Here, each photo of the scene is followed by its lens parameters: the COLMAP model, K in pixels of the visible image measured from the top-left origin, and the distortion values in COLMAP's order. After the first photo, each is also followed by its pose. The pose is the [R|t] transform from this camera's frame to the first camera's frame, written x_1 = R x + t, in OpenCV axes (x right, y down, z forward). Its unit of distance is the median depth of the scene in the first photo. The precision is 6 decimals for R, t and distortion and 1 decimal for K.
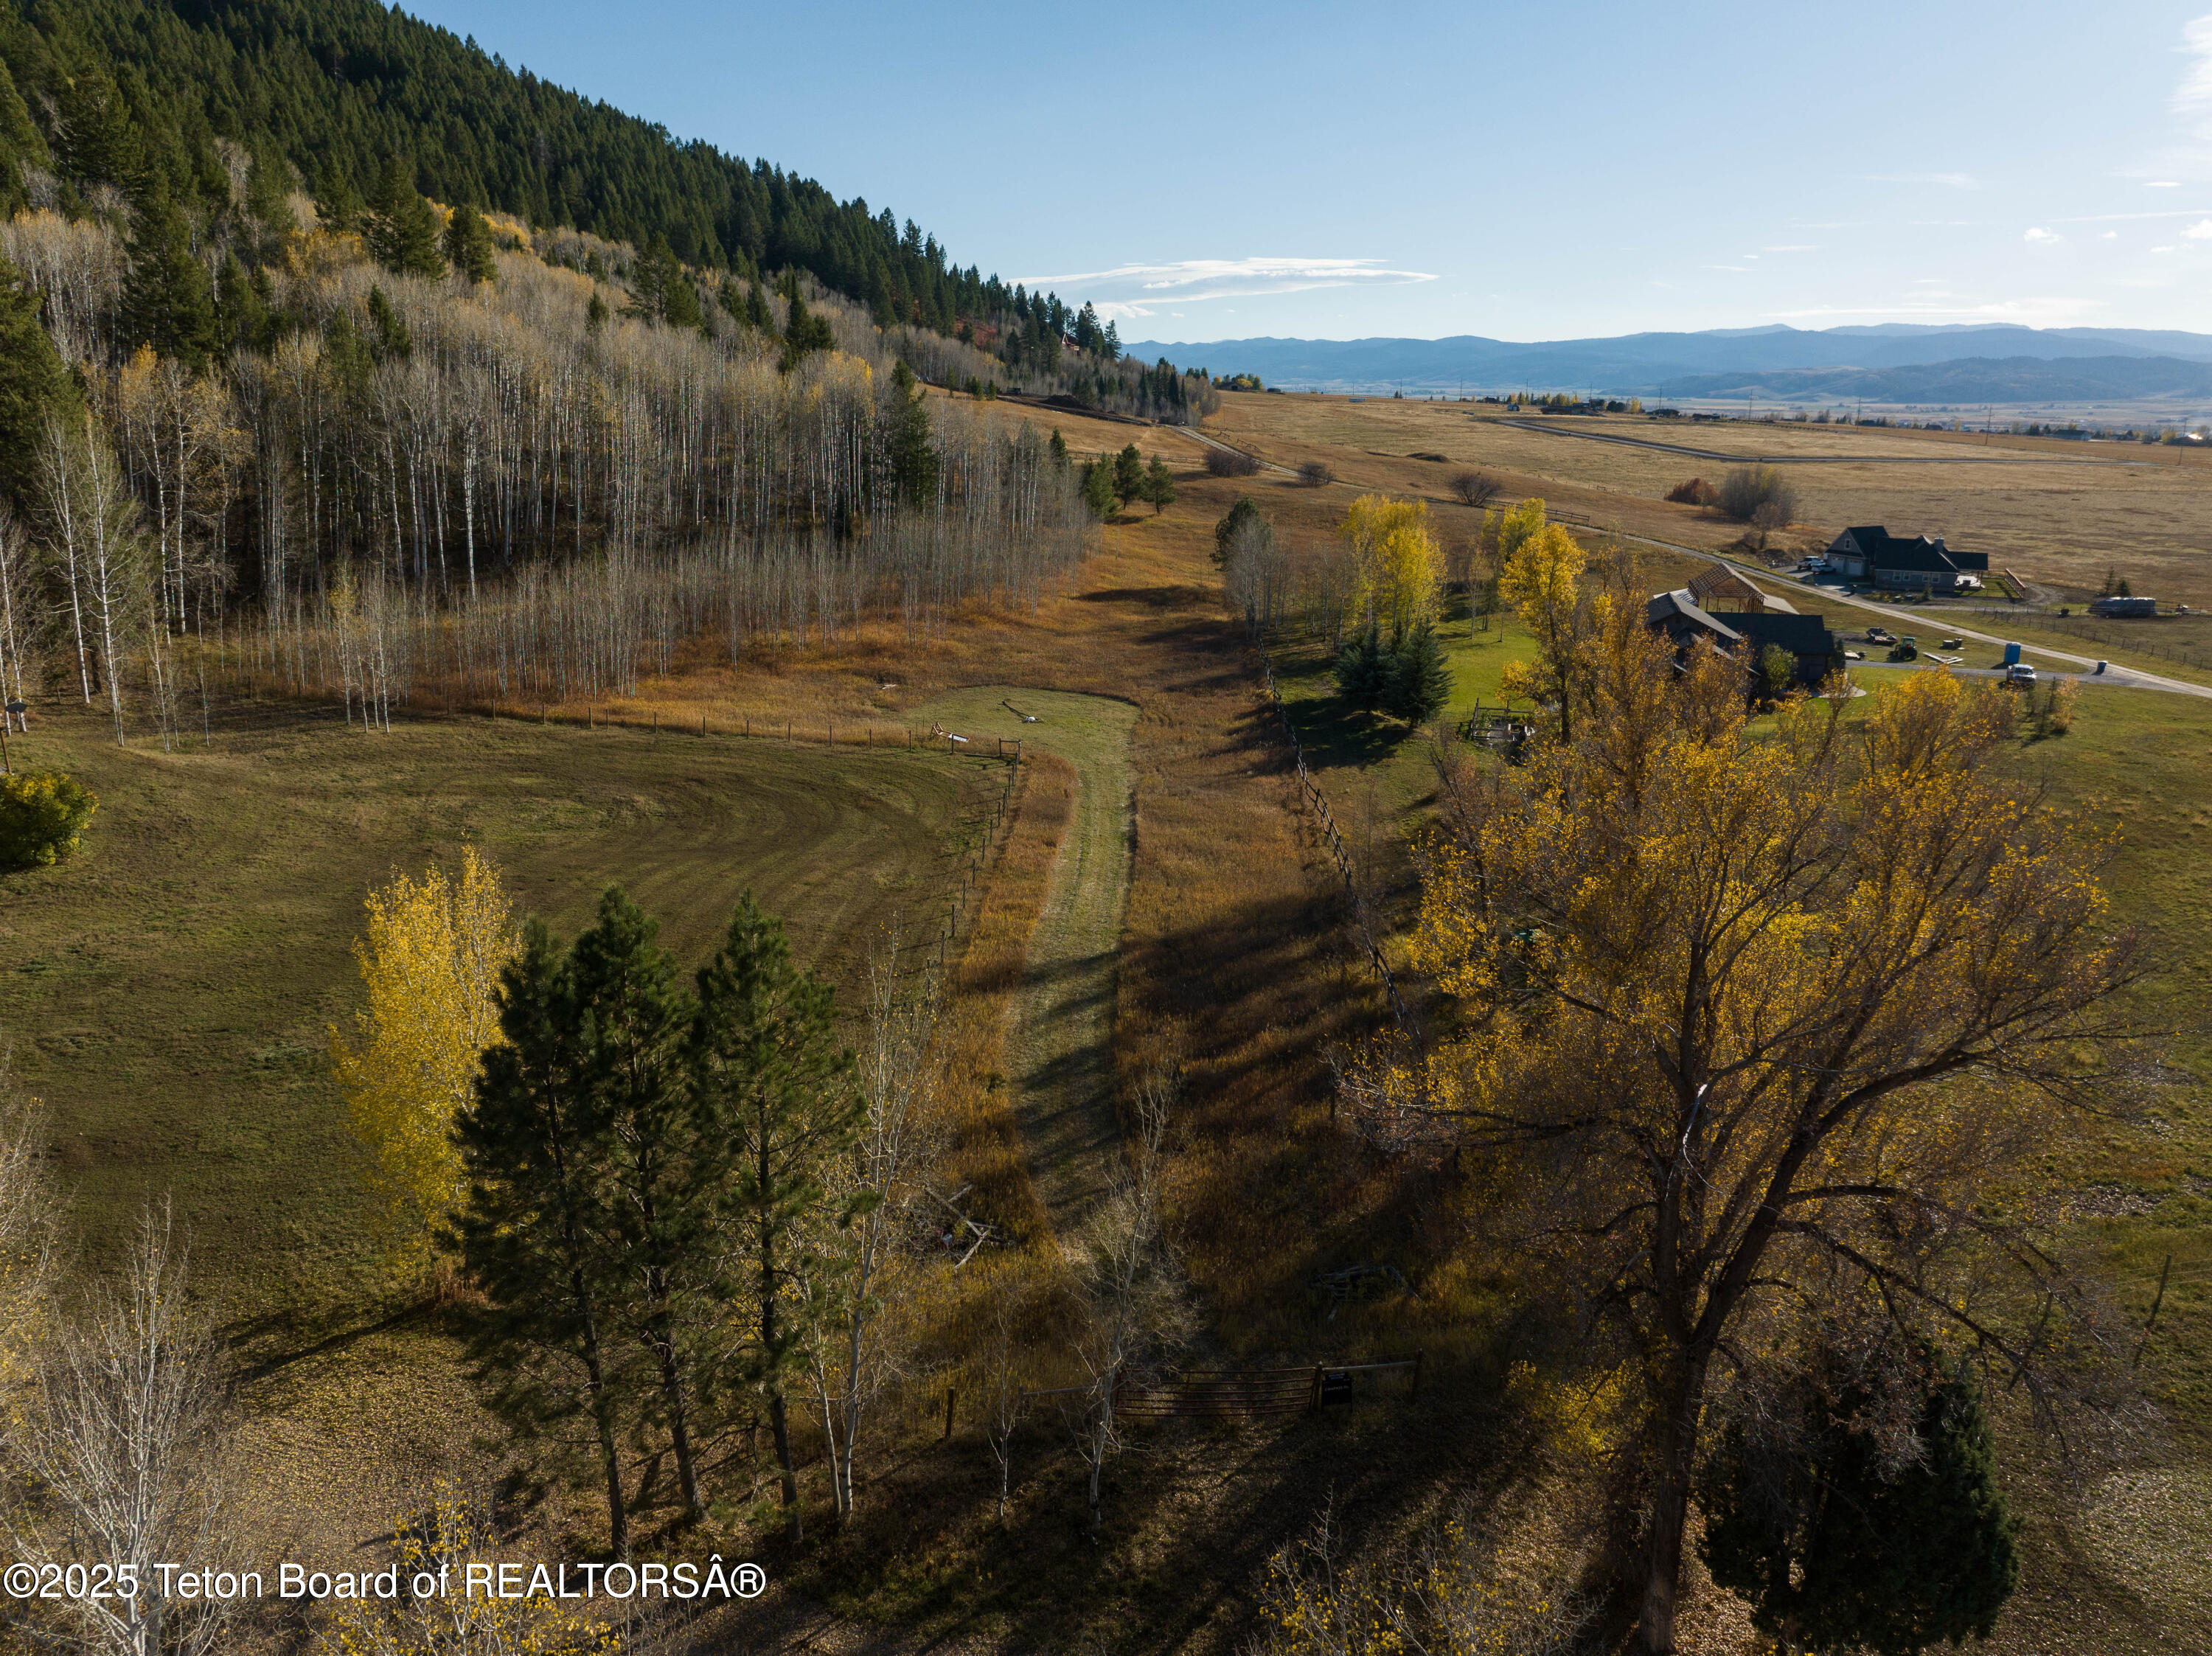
lens RADIAL K [[1564.5, 0, 1111.5], [0, 1564.5, 824.9], [0, 0, 1]] dist [-0.038630, -0.001549]
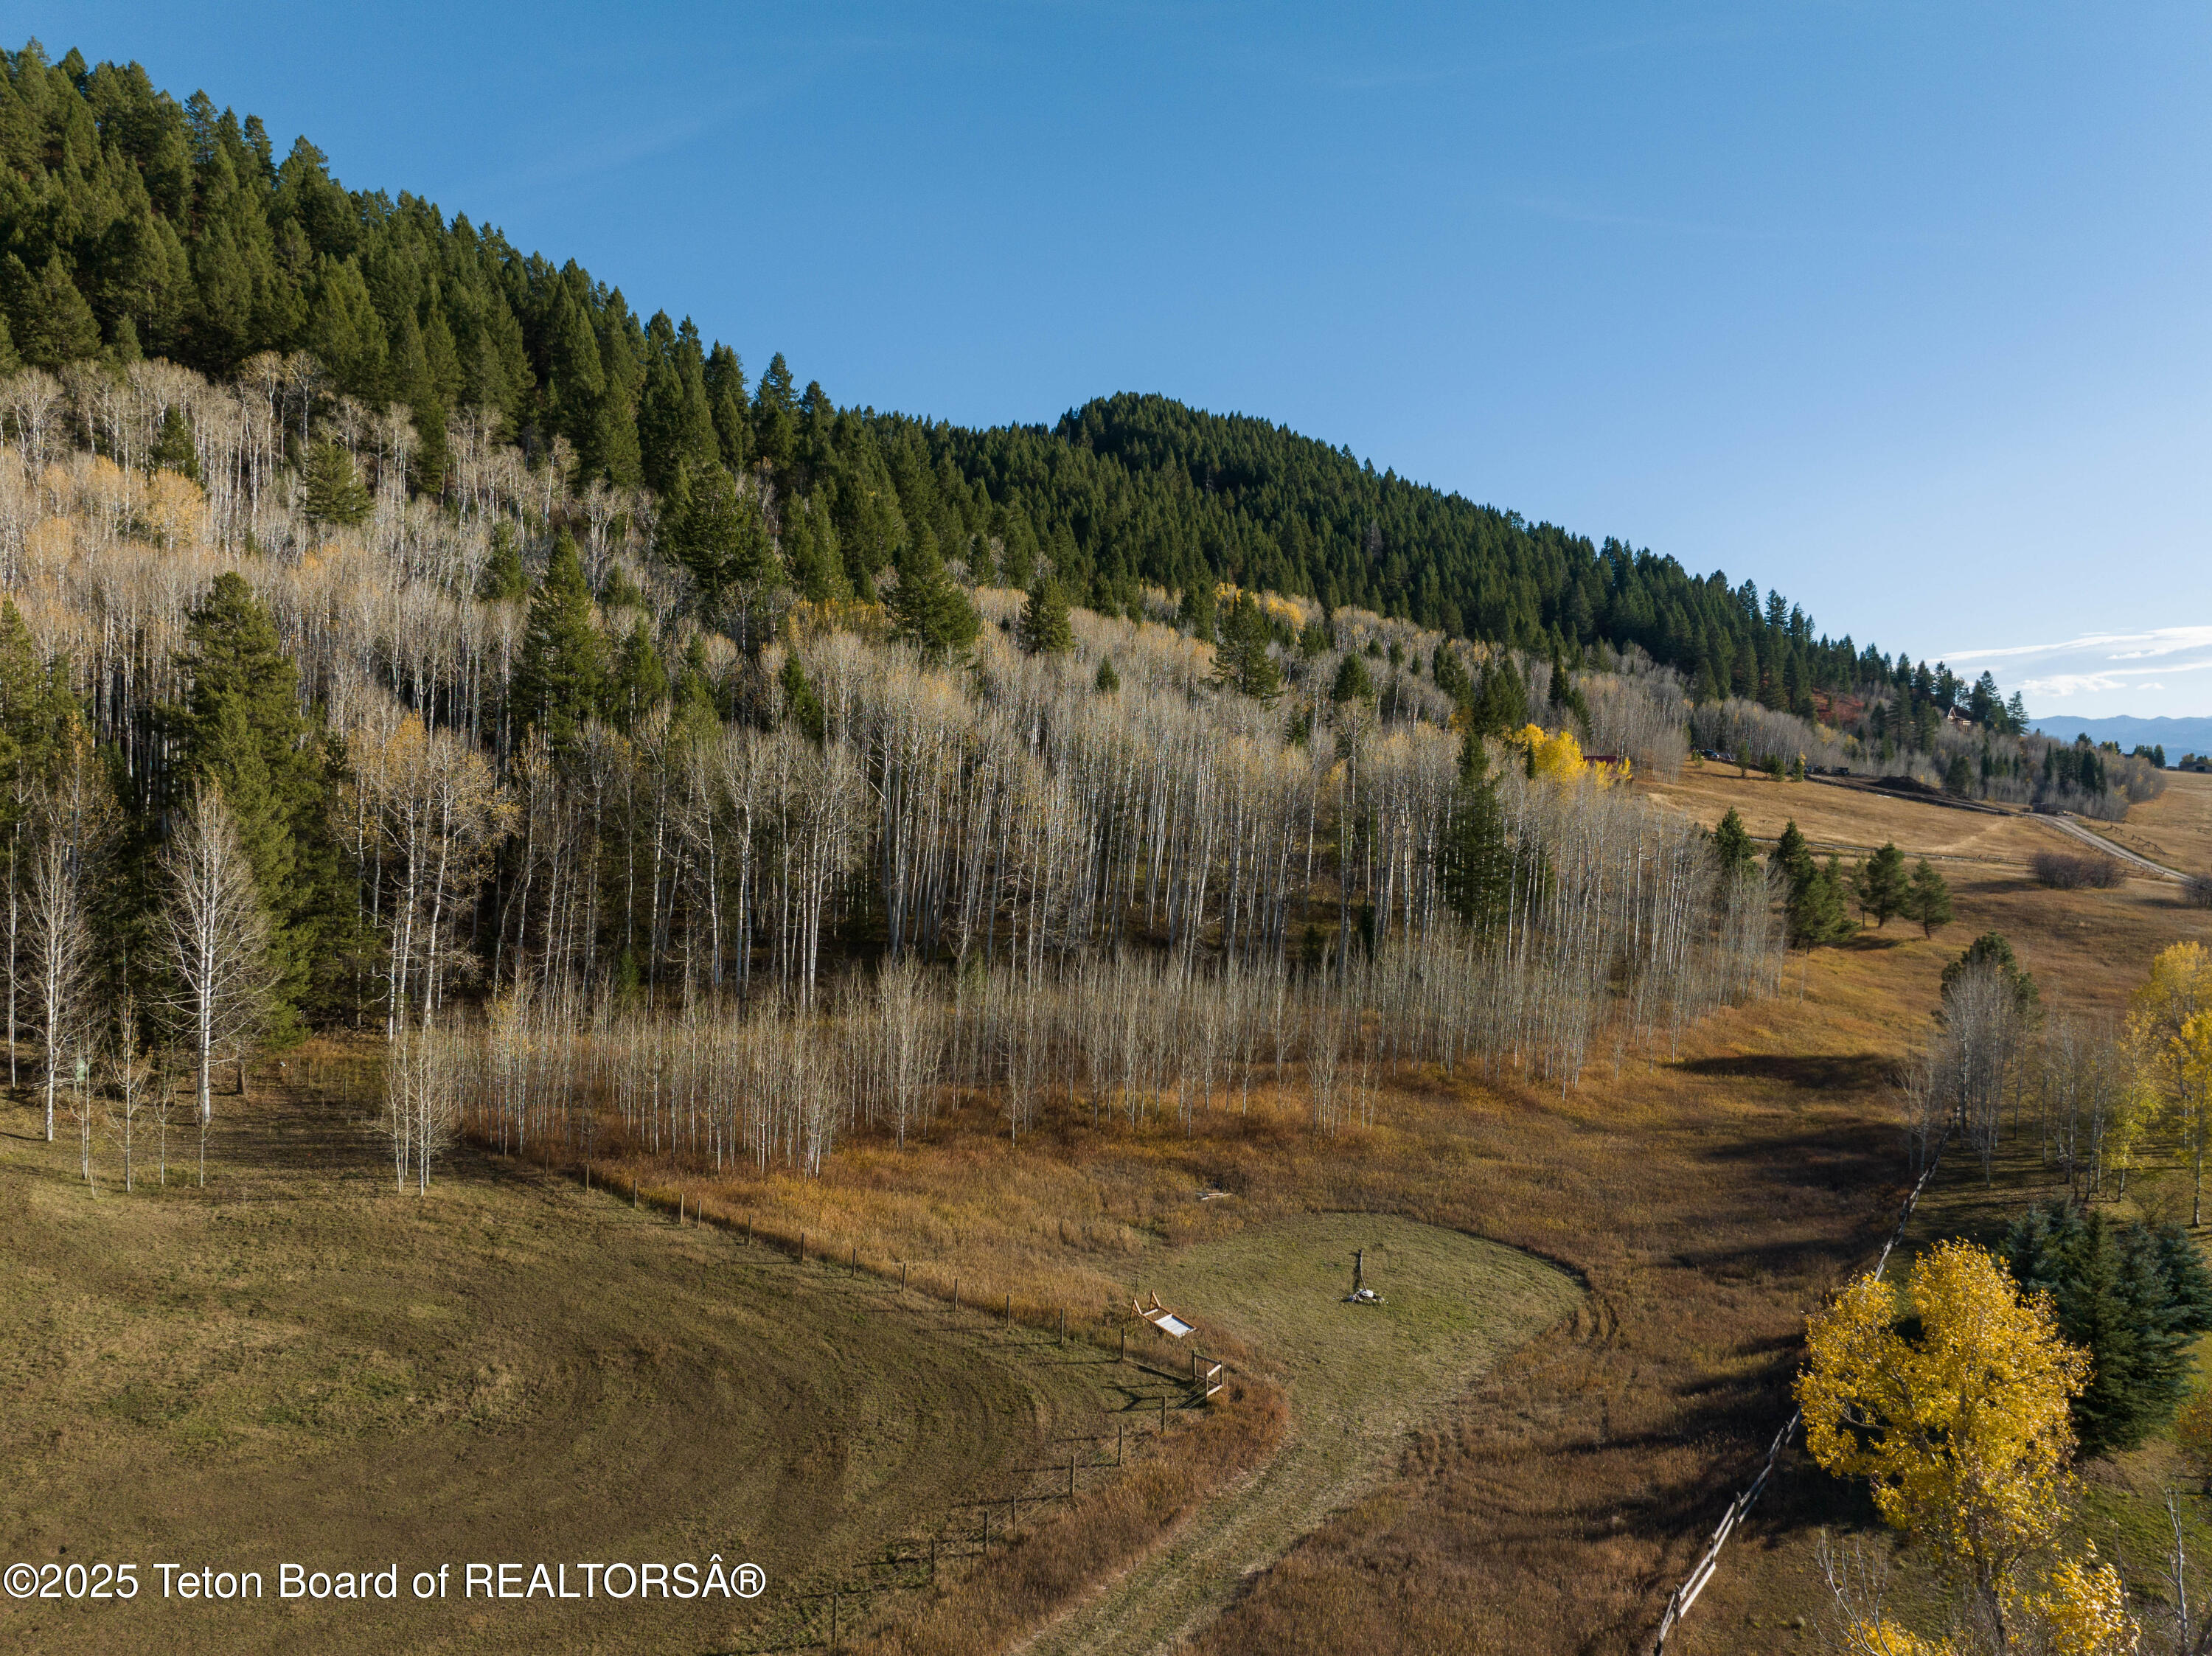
lens RADIAL K [[1564.5, 0, 1115.0], [0, 1564.5, 817.2], [0, 0, 1]] dist [-0.038630, -0.001549]
pose [[0.849348, 0.023972, -0.527289, 0.119849], [-0.147950, 0.969735, -0.194227, -0.076419], [0.506674, 0.242979, 0.827190, 0.261004]]
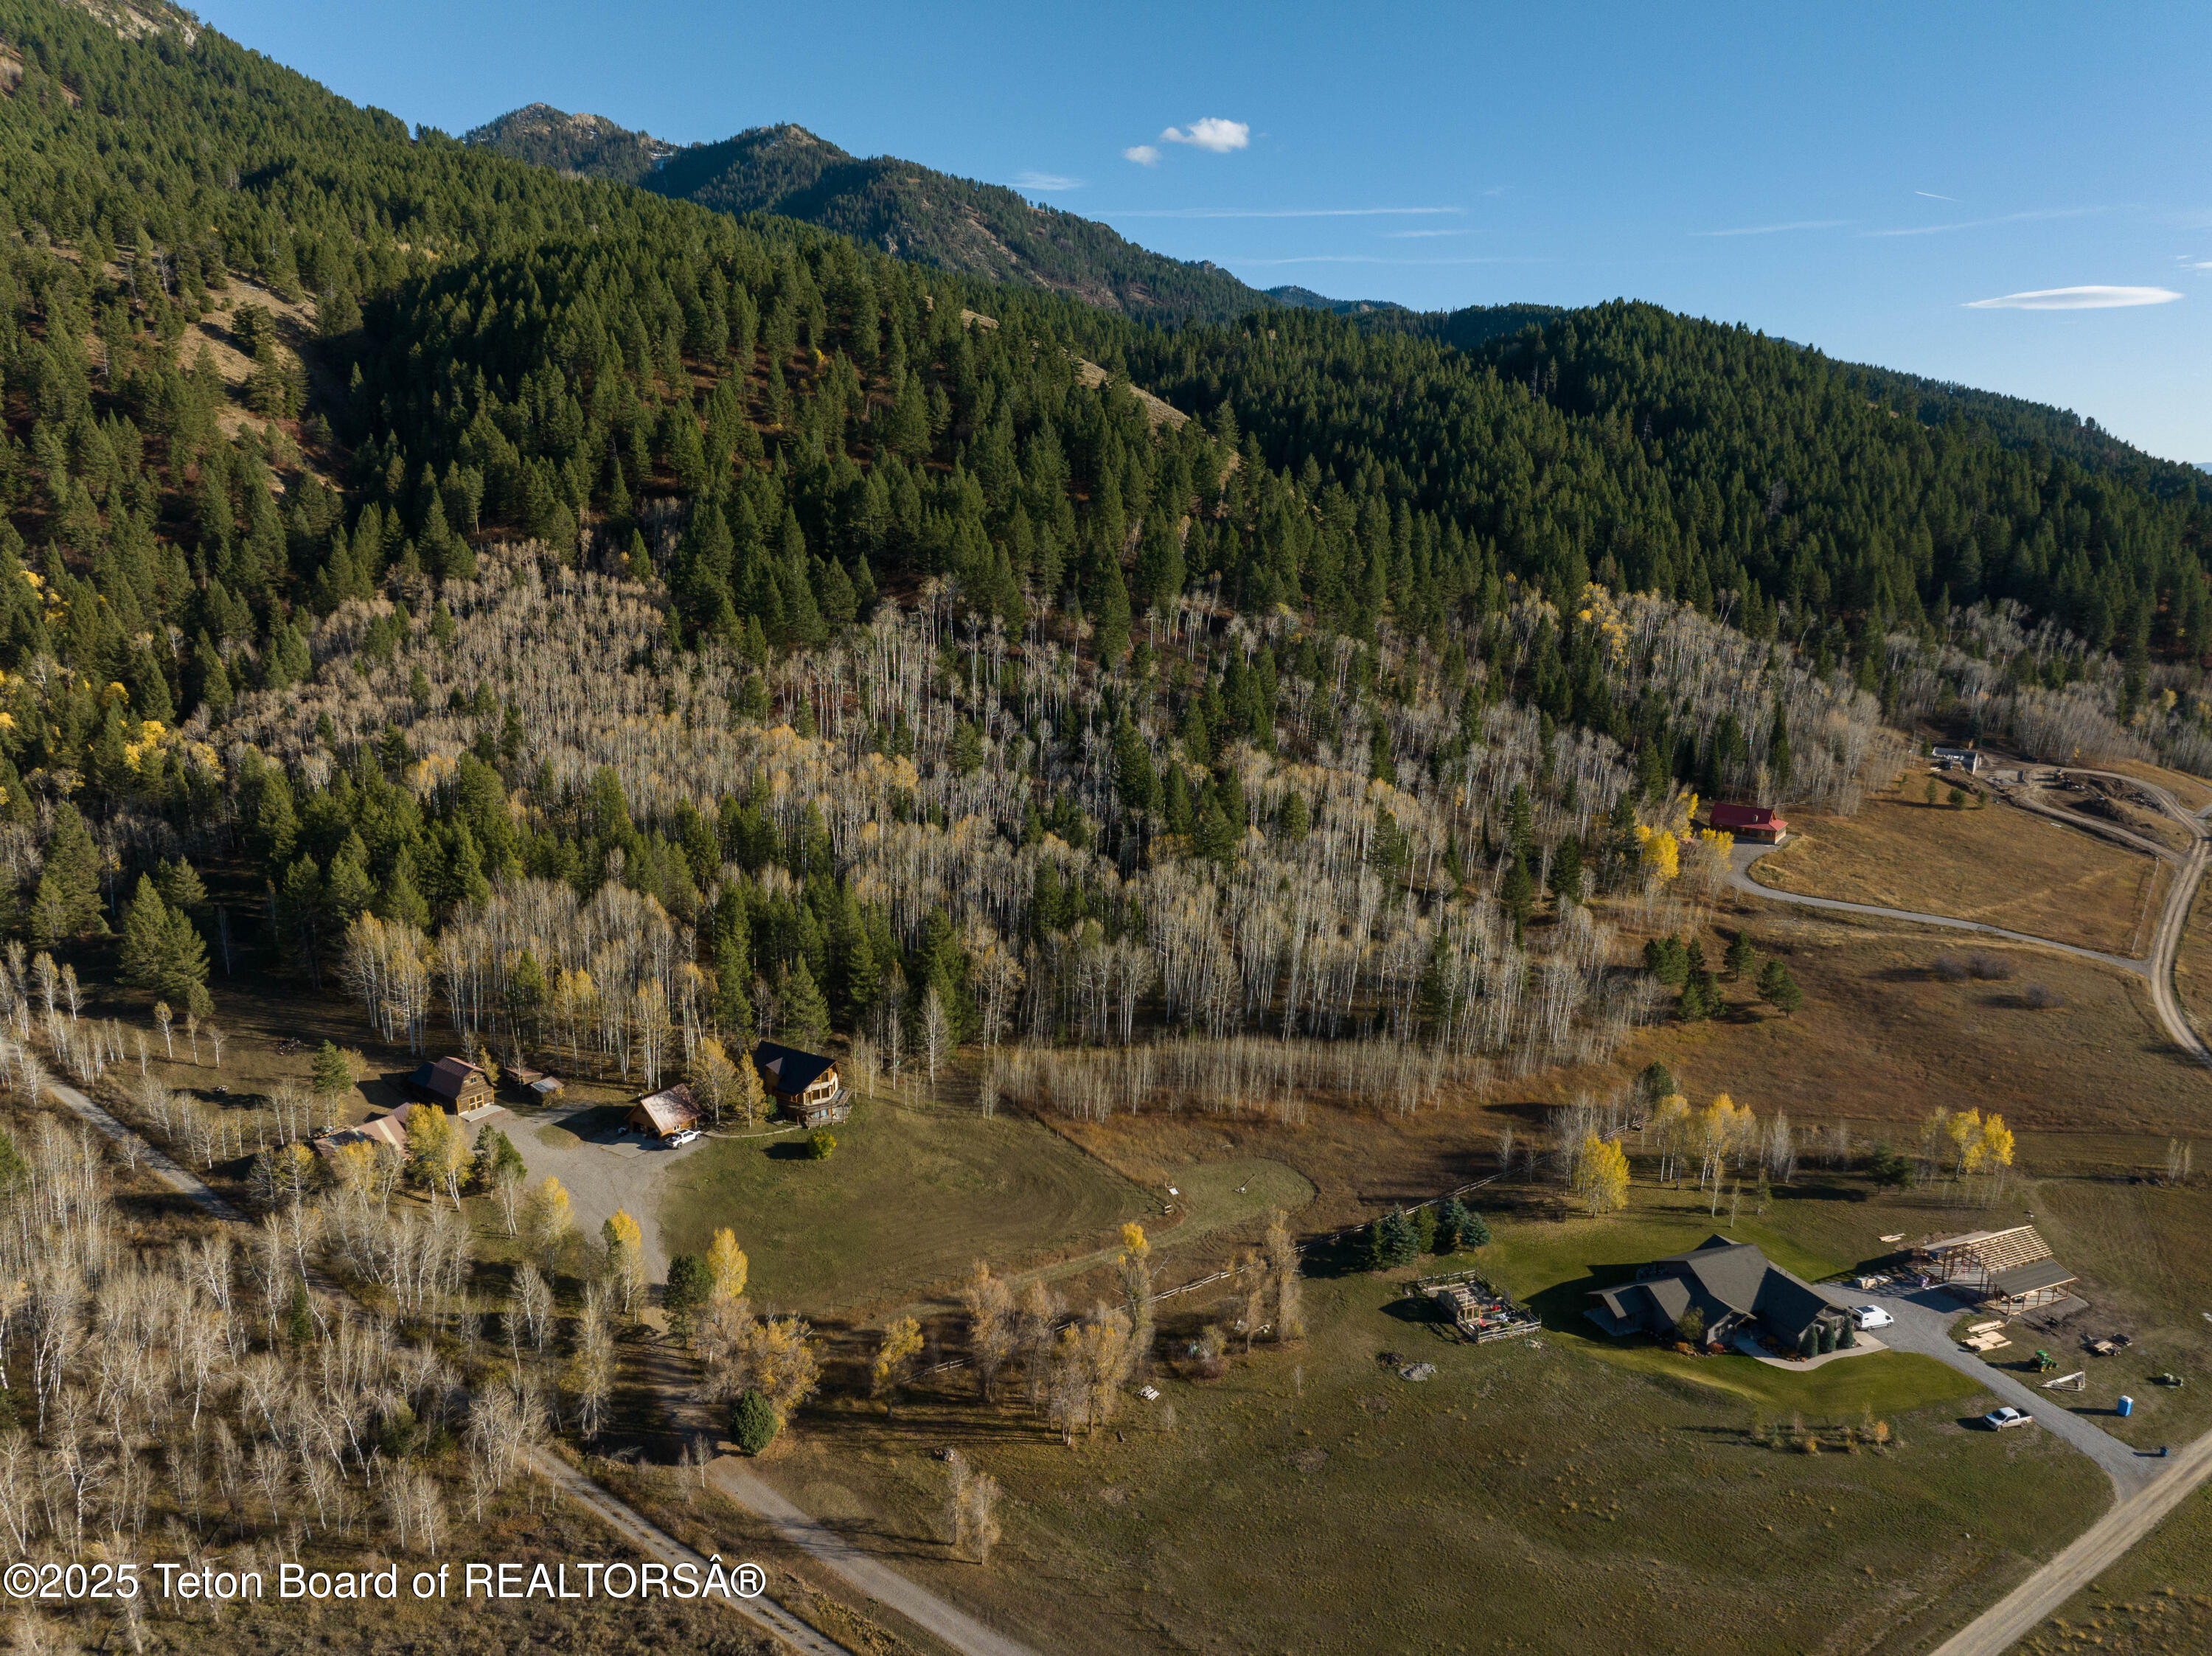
lens RADIAL K [[1564.5, 0, 1108.1], [0, 1564.5, 832.3], [0, 0, 1]] dist [-0.038630, -0.001549]
pose [[0.596936, 0.186448, -0.780324, 0.911679], [-0.226127, 0.972289, 0.059332, -0.406165], [0.769763, 0.141035, 0.622555, -0.334943]]
